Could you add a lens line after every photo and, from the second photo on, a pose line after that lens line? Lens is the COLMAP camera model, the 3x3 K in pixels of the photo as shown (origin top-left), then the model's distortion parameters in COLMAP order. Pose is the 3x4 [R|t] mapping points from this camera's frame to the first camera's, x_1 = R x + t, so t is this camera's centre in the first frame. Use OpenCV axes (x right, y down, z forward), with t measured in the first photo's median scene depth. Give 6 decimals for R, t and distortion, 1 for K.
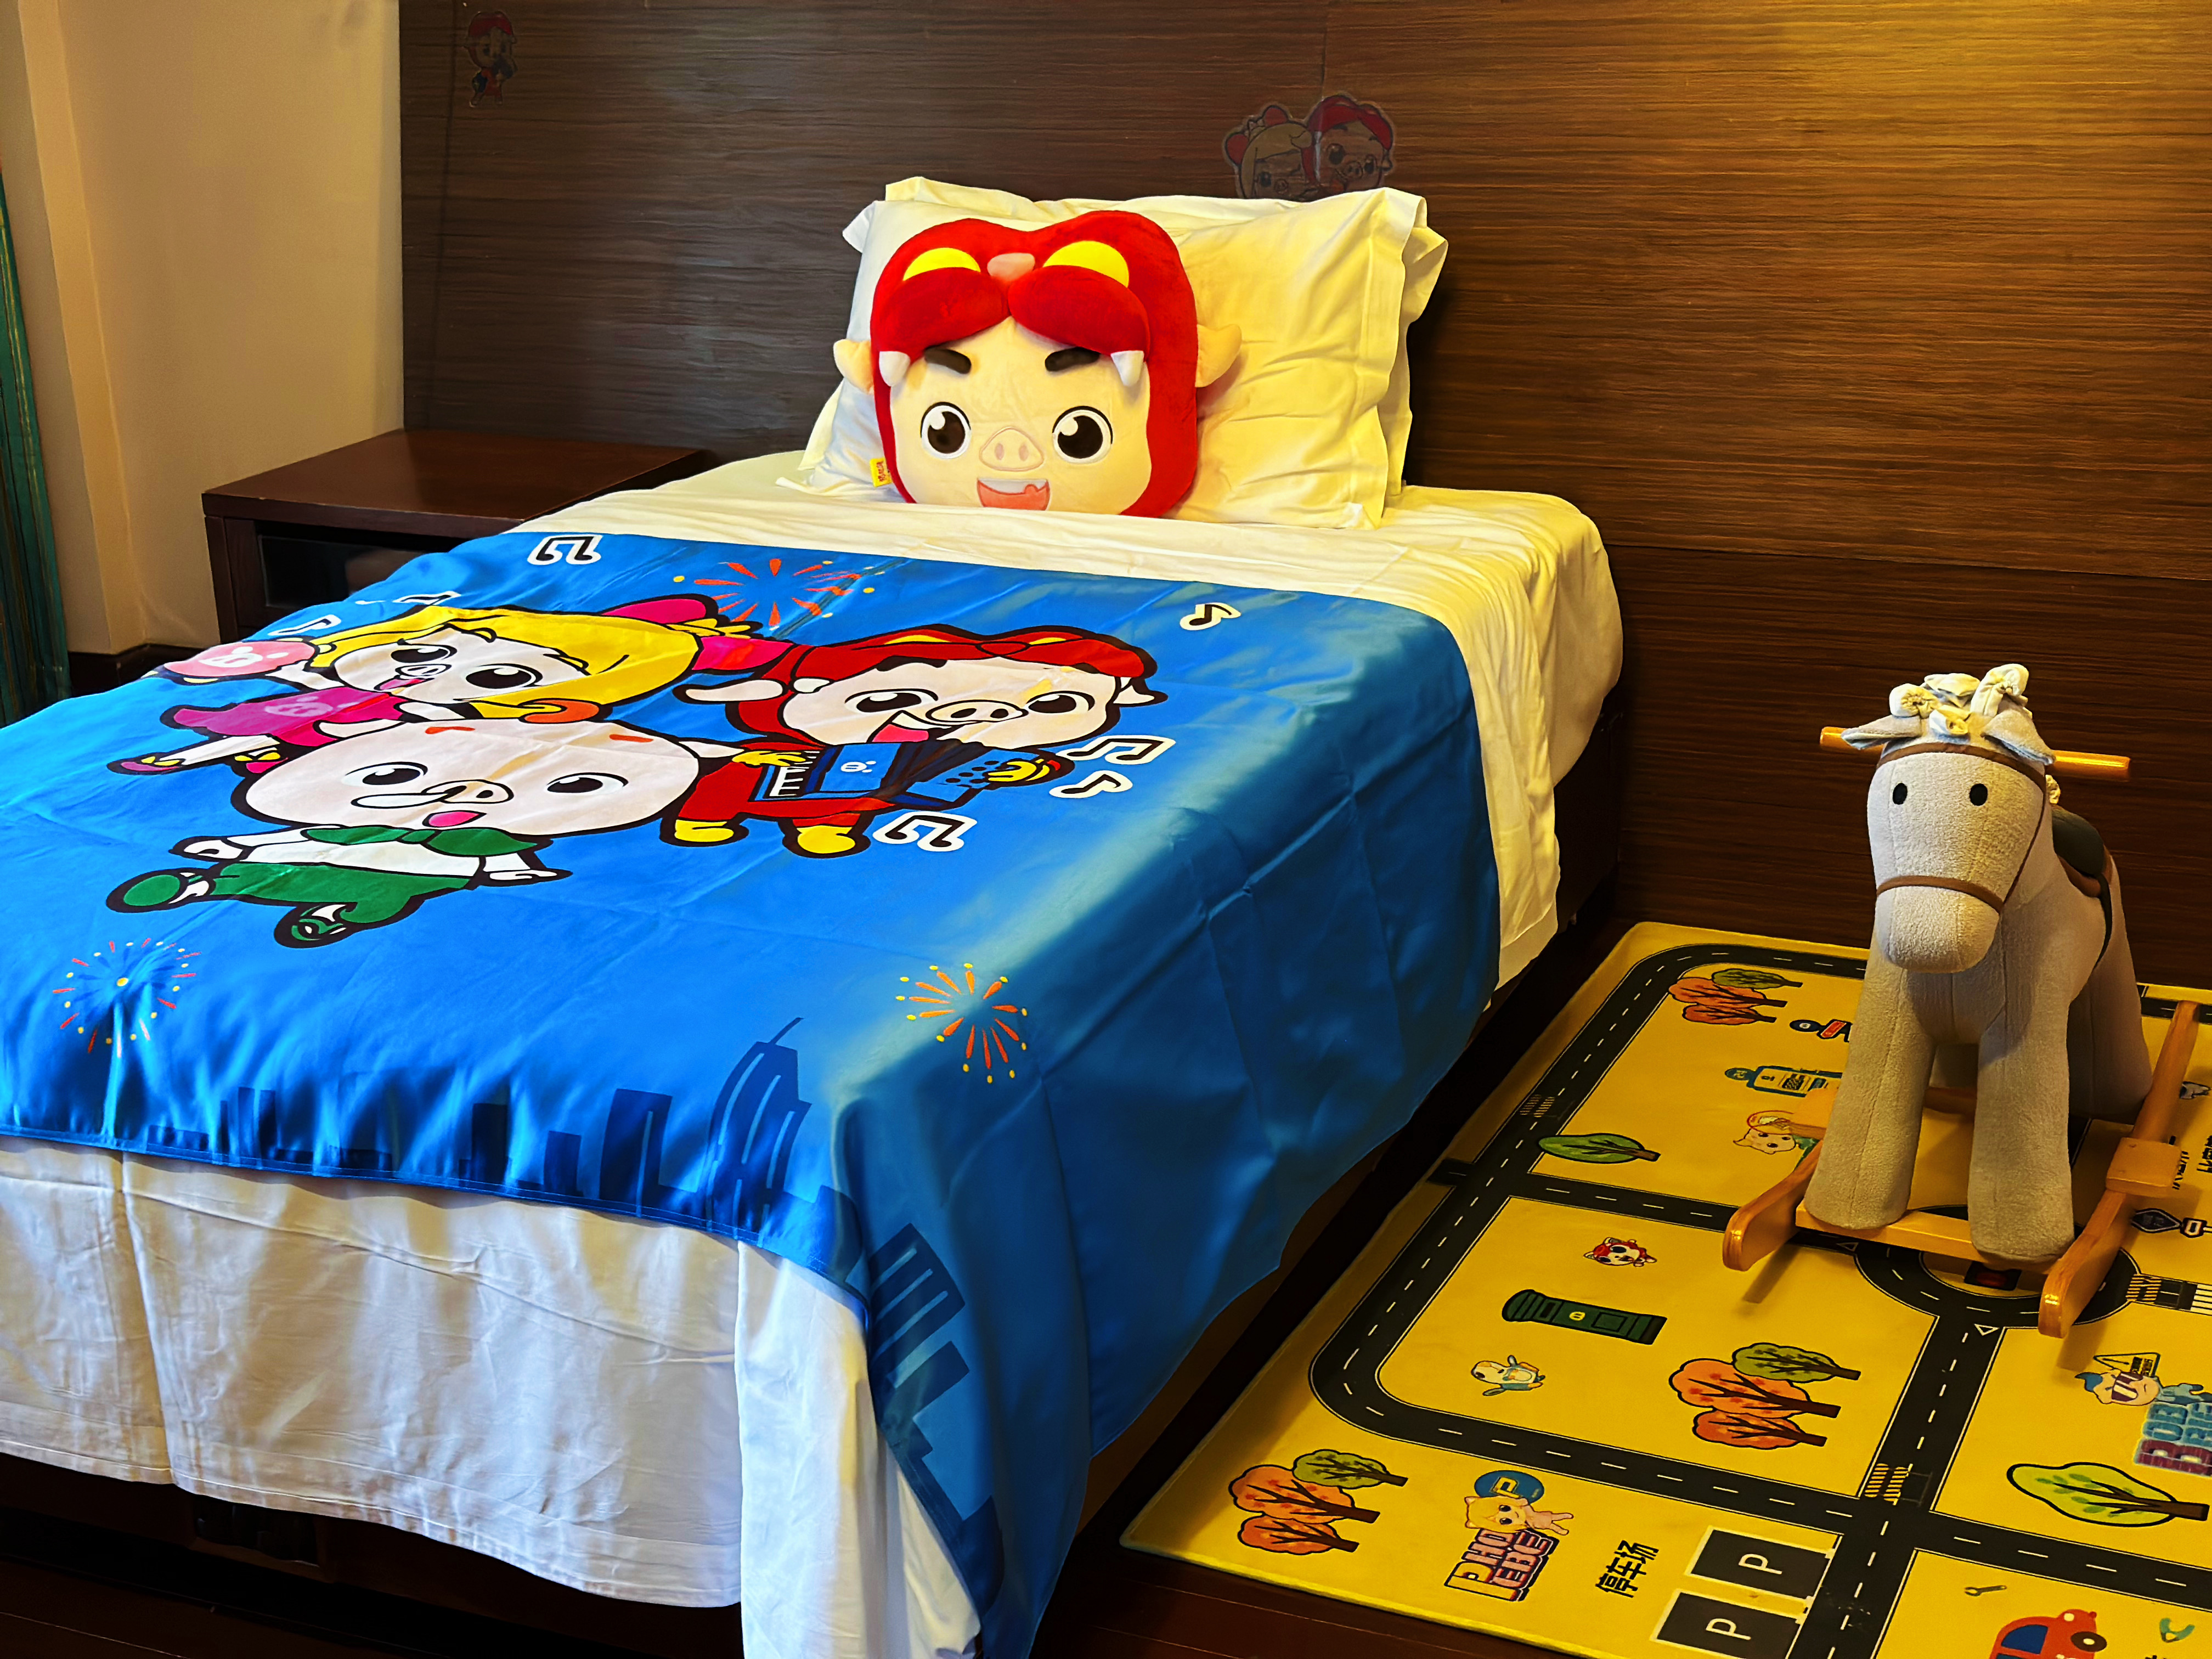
lens RADIAL K [[3091.5, 0, 1117.0], [0, 3091.5, 835.8], [0, 0, 1]] dist [0.147438, -0.110902]
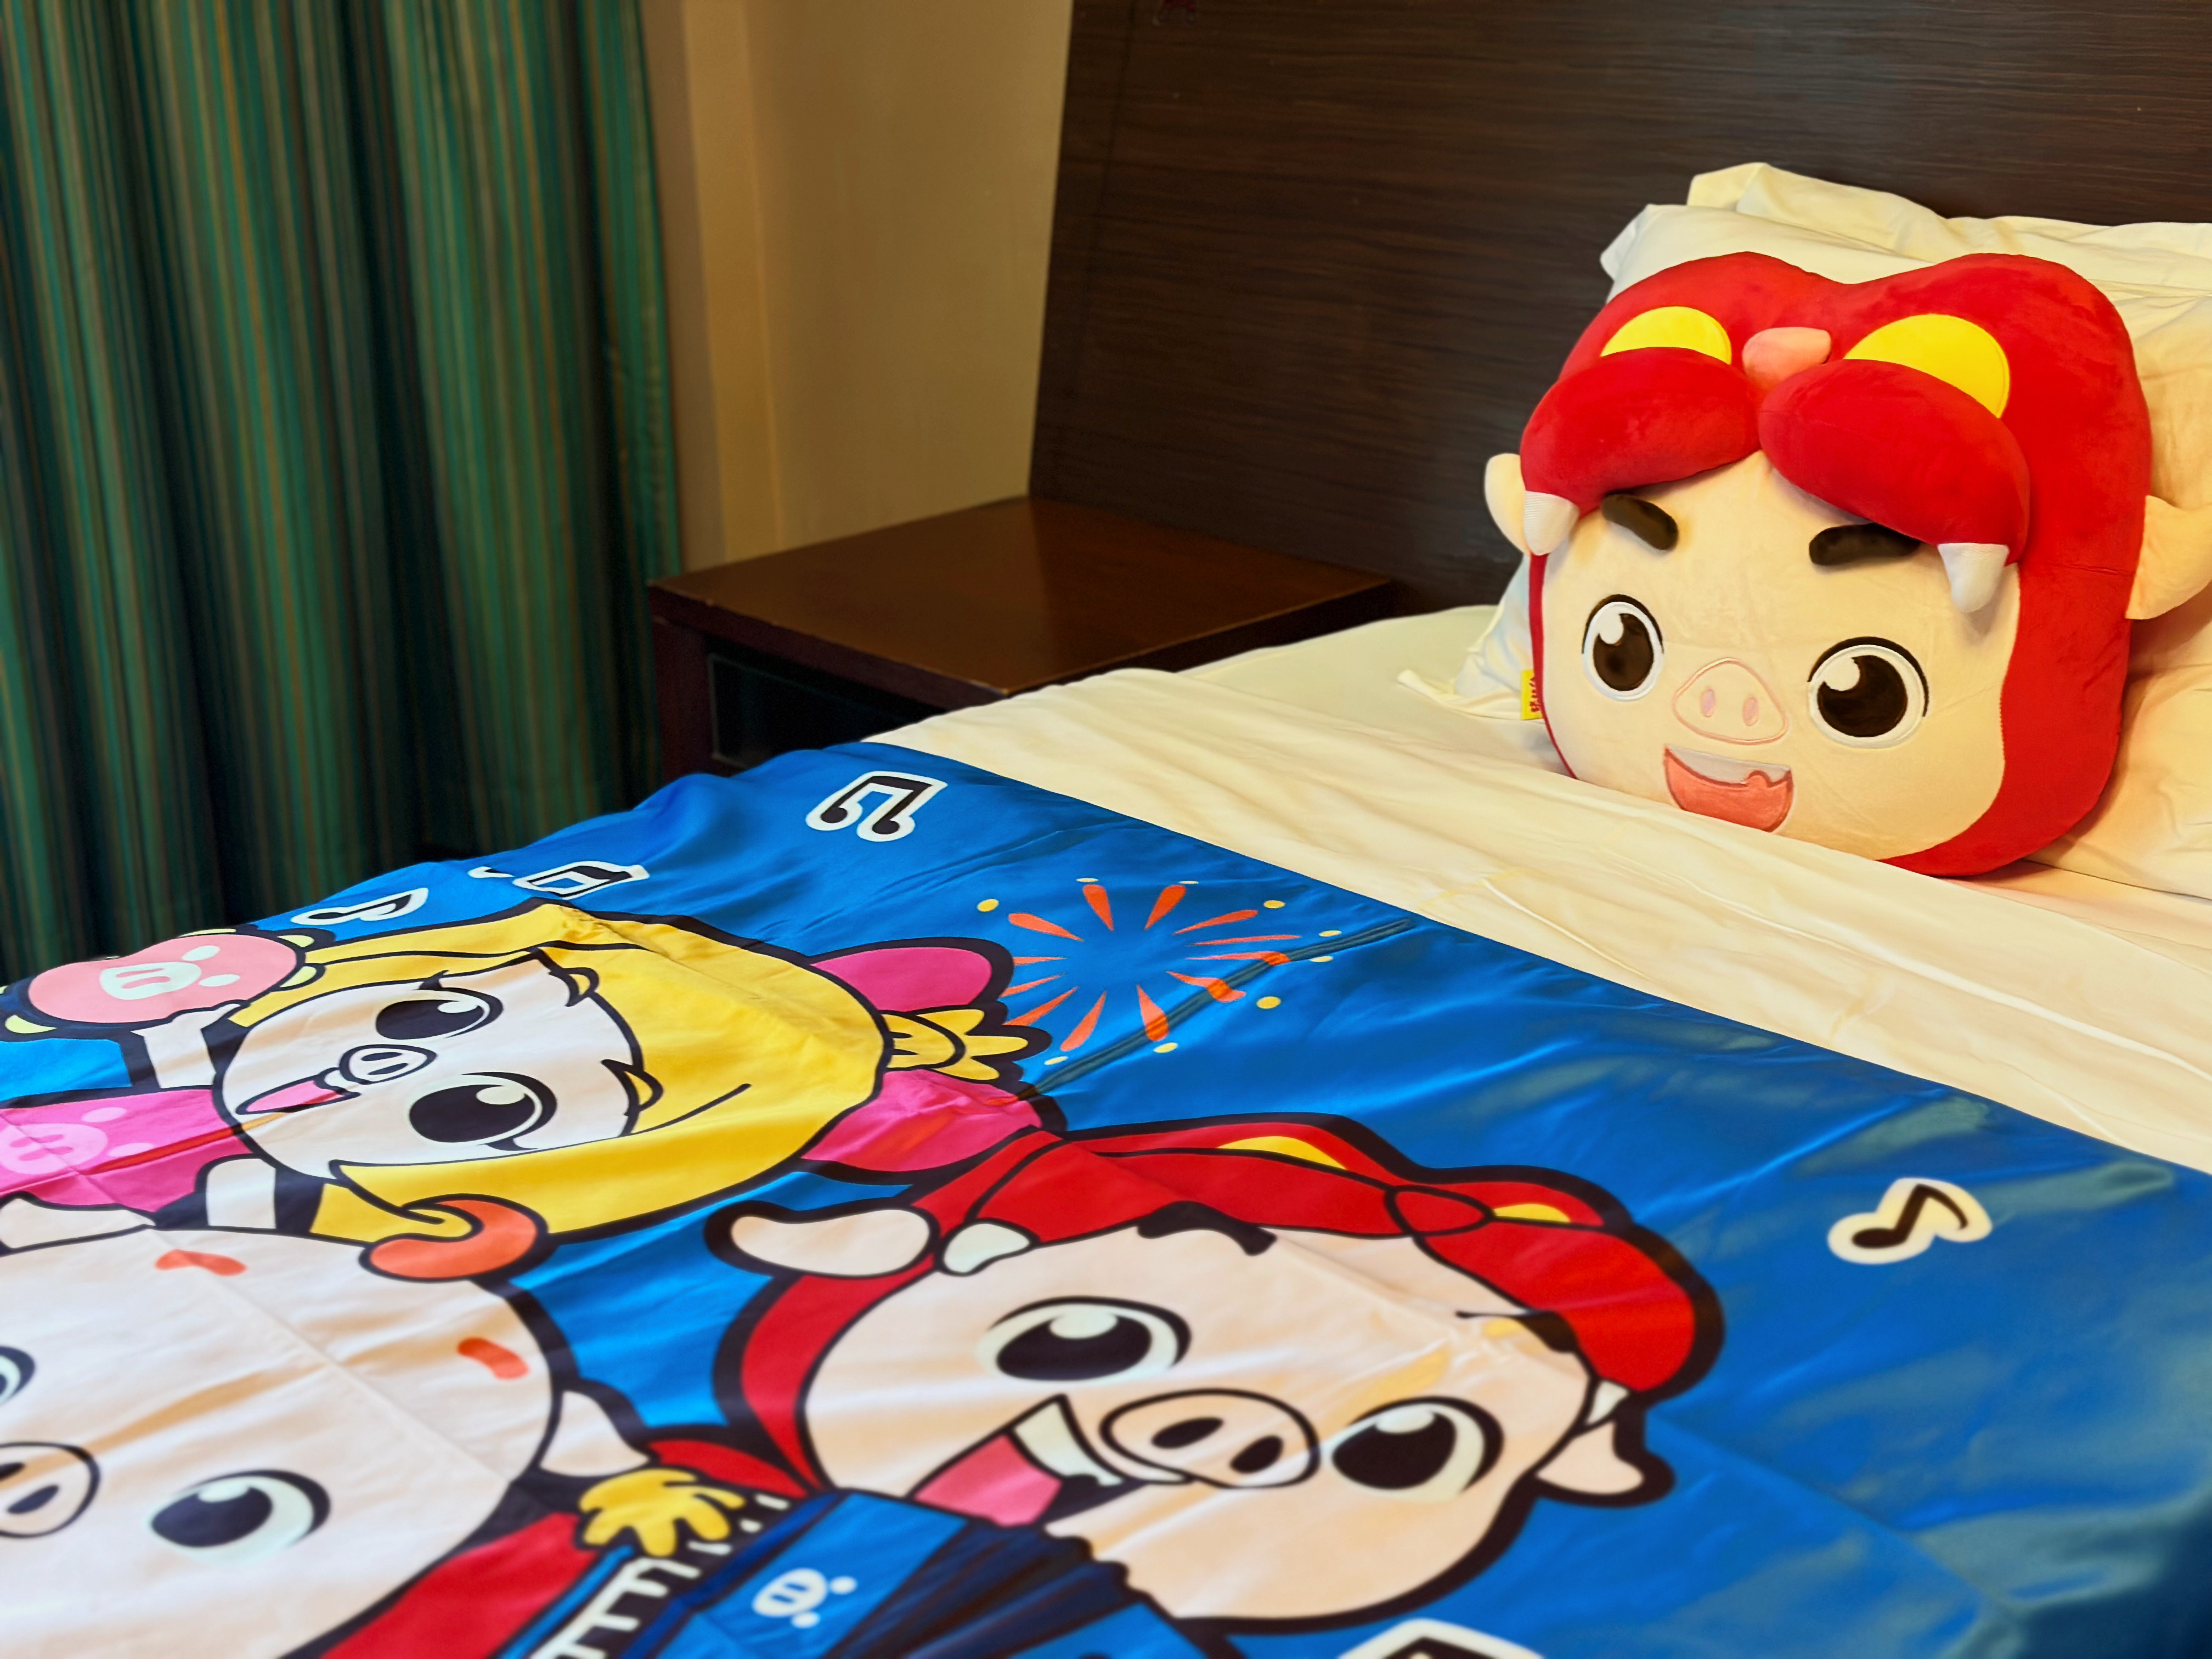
lens RADIAL K [[3098.5, 0, 1101.5], [0, 3098.5, 844.3], [0, 0, 1]] dist [0.202025, -0.436601]
pose [[0.909227, 0.140278, -0.391954, 0.079800], [-0.131208, 0.990094, 0.049982, -0.113536], [0.395083, 0.005983, 0.918626, 0.474702]]
